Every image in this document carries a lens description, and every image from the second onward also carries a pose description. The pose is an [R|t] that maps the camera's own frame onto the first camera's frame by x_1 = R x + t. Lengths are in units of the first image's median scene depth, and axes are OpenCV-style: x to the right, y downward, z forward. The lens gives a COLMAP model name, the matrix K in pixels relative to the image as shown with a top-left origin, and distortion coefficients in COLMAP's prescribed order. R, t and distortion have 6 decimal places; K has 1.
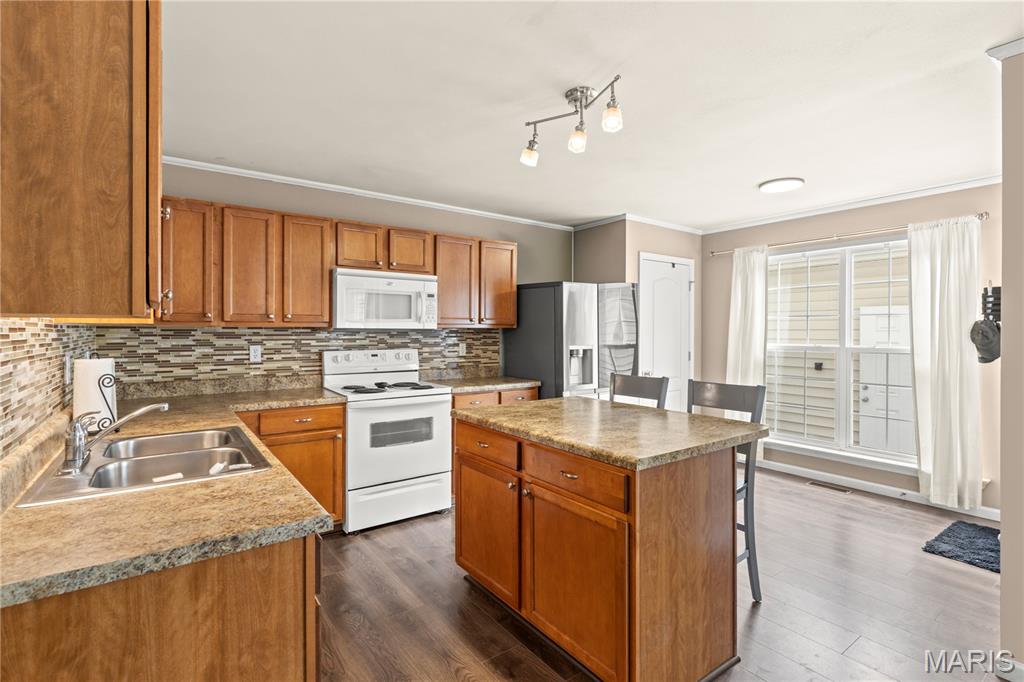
lens RADIAL K [[481.3, 0, 518.8], [0, 481.3, 336.5], [0, 0, 1]] dist [-0.003972, -0.000040]
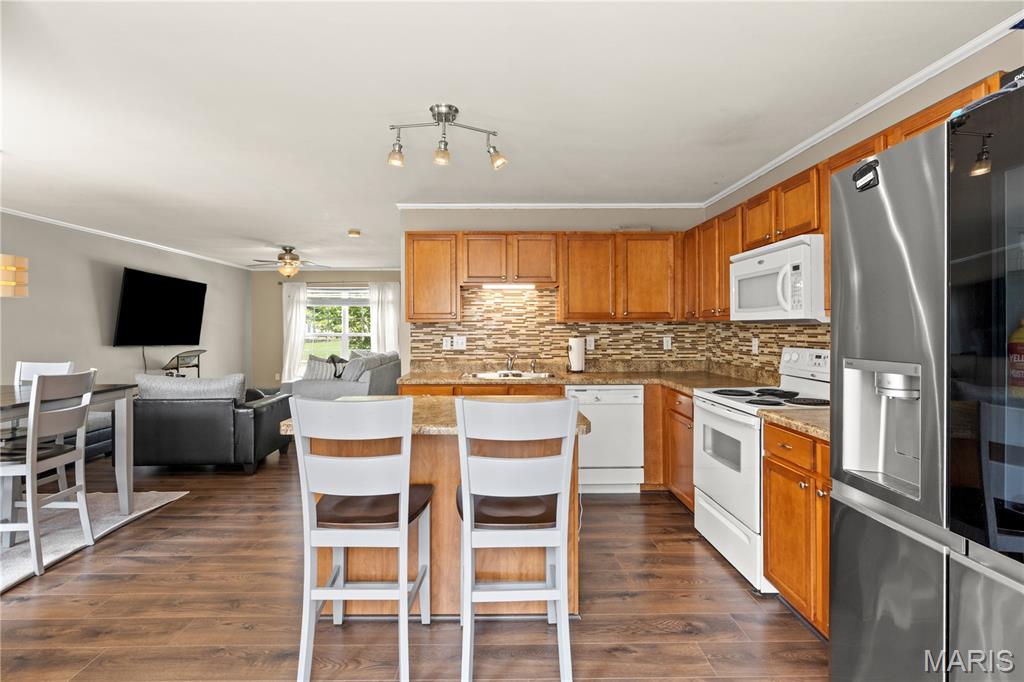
lens RADIAL K [[490.3, 0, 498.8], [0, 490.3, 325.6], [0, 0, 1]] dist [-0.010884, -0.000235]
pose [[-0.590697, -0.004700, -0.806880, 0.674851], [-0.007728, 0.999970, -0.000168, -0.004188], [0.806857, 0.006136, -0.590715, 1.231229]]
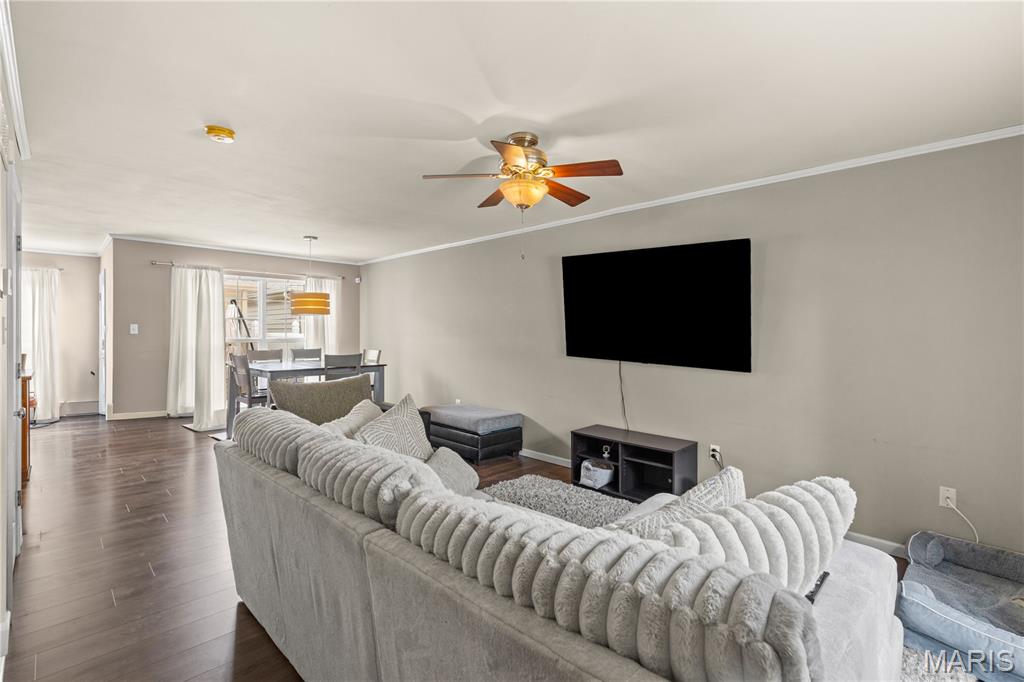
lens RADIAL K [[469.1, 0, 523.3], [0, 469.1, 338.4], [0, 0, 1]] dist [0.000058, -0.000144]
pose [[-0.160828, -0.014761, 0.986872, -1.335468], [0.000258, 0.999887, 0.014998, 0.008506], [-0.986982, 0.002666, -0.160806, -0.620611]]
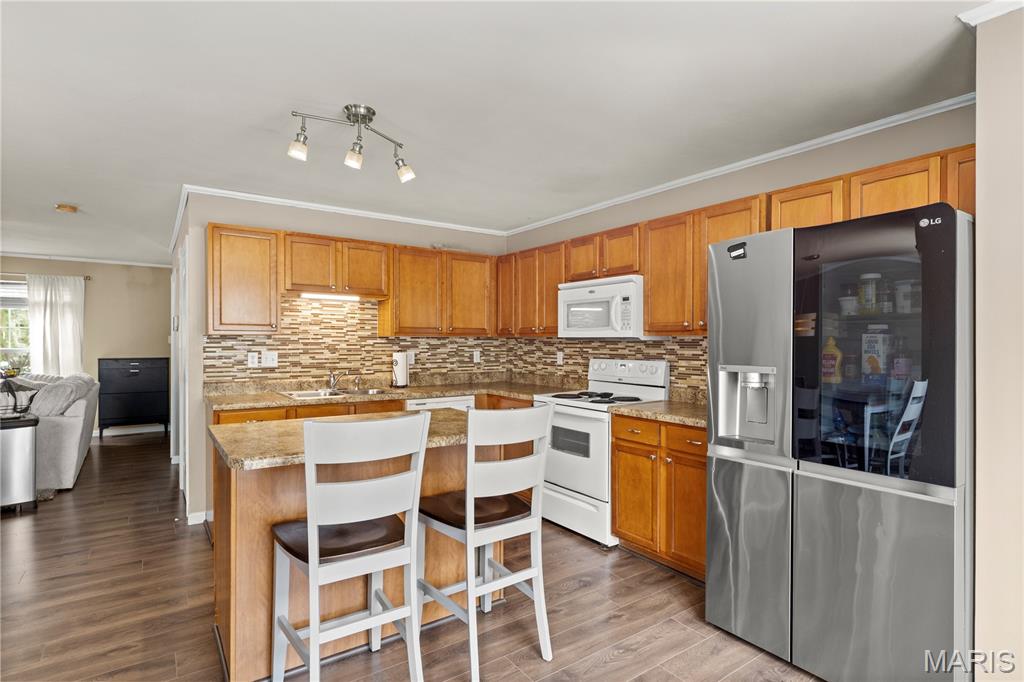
lens RADIAL K [[522.0, 0, 514.5], [0, 522.0, 343.2], [0, 0, 1]] dist [-0.000042, -0.000254]
pose [[-0.020403, 0.001506, -0.999791, 0.877280], [-0.014431, 0.999894, 0.001801, -0.004313], [0.999688, 0.014465, -0.020379, 0.947473]]
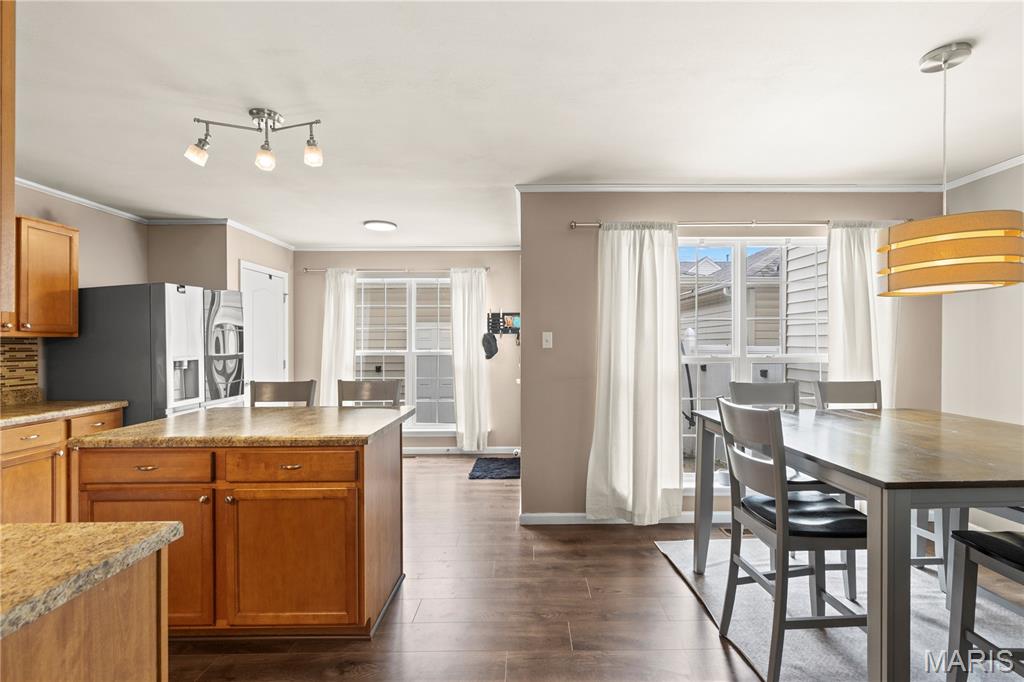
lens RADIAL K [[460.4, 0, 532.7], [0, 460.4, 354.0], [0, 0, 1]] dist [-0.000906, -0.000141]
pose [[0.581198, -0.026396, 0.813334, -0.247975], [0.014541, 0.999651, 0.022052, 0.005927], [-0.813632, -0.000990, 0.581379, -0.046541]]
